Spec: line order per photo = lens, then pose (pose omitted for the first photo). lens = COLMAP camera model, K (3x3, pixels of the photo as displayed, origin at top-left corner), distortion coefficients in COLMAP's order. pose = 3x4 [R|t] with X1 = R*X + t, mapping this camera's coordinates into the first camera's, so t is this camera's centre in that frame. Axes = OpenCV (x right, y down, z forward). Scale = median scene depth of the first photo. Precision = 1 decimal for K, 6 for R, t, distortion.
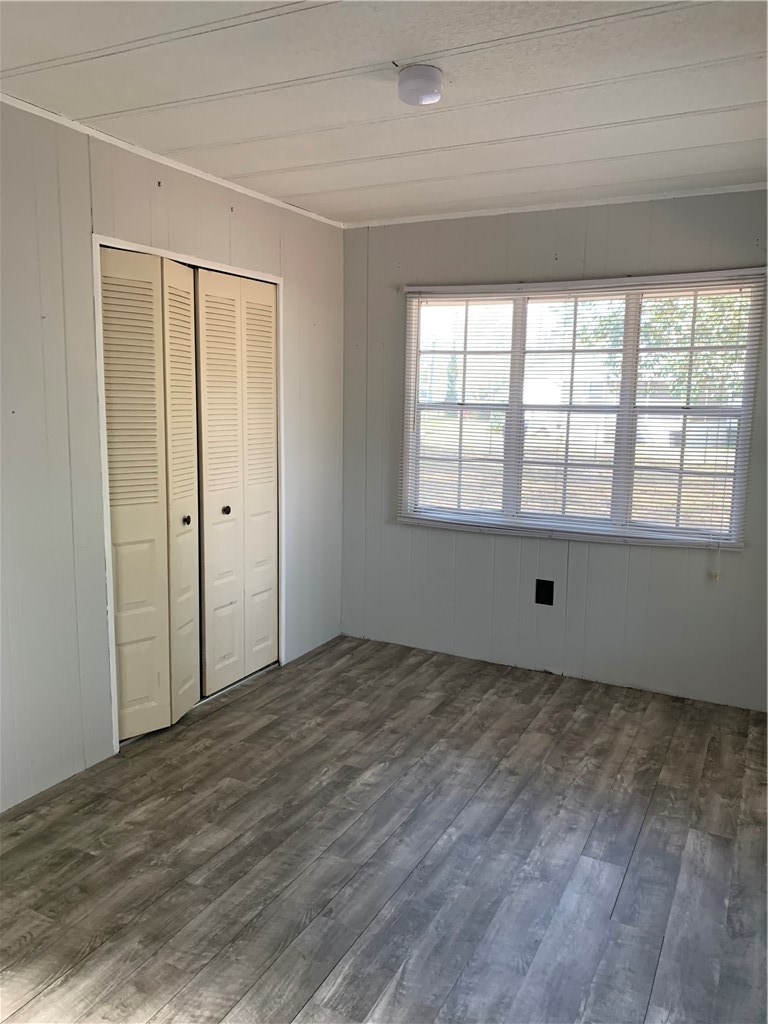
lens RADIAL K [[808.6, 0, 379.3], [0, 808.6, 512.0], [0, 0, 1]] dist [0.015982, -0.020065]
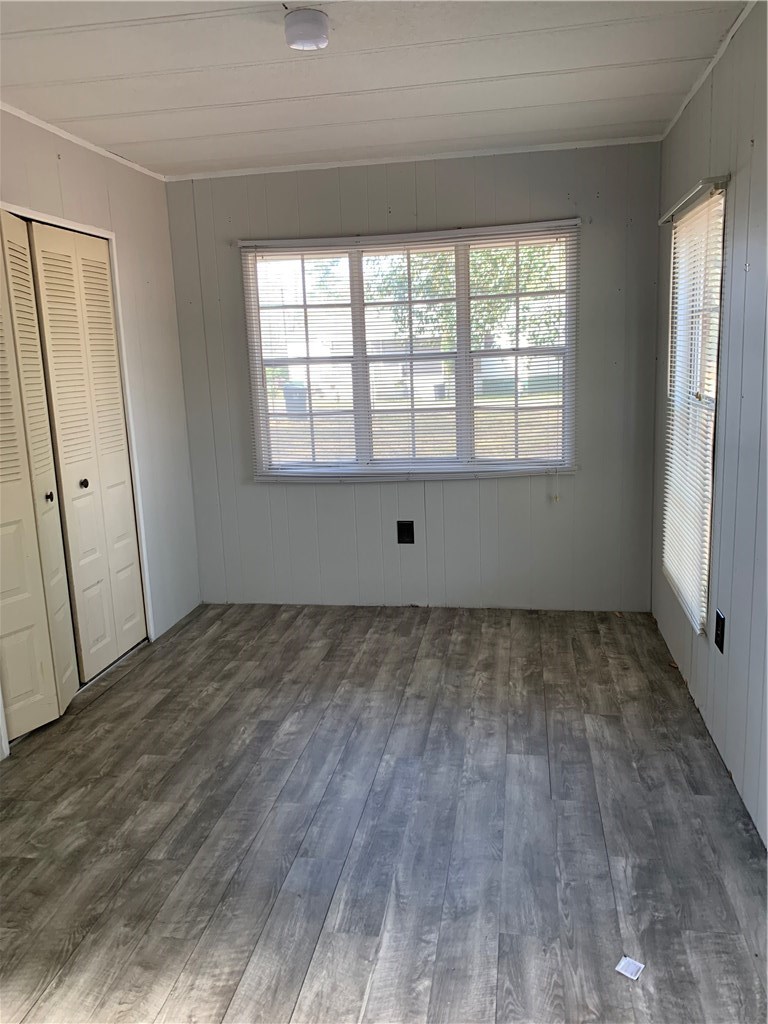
lens RADIAL K [[808.6, 0, 382.8], [0, 808.6, 508.5], [0, 0, 1]] dist [0.015982, -0.020065]
pose [[0.948906, -0.108647, 0.296265, -0.158440], [0.098537, 0.993932, 0.048893, 0.016242], [-0.299779, -0.017202, 0.953853, 0.002779]]
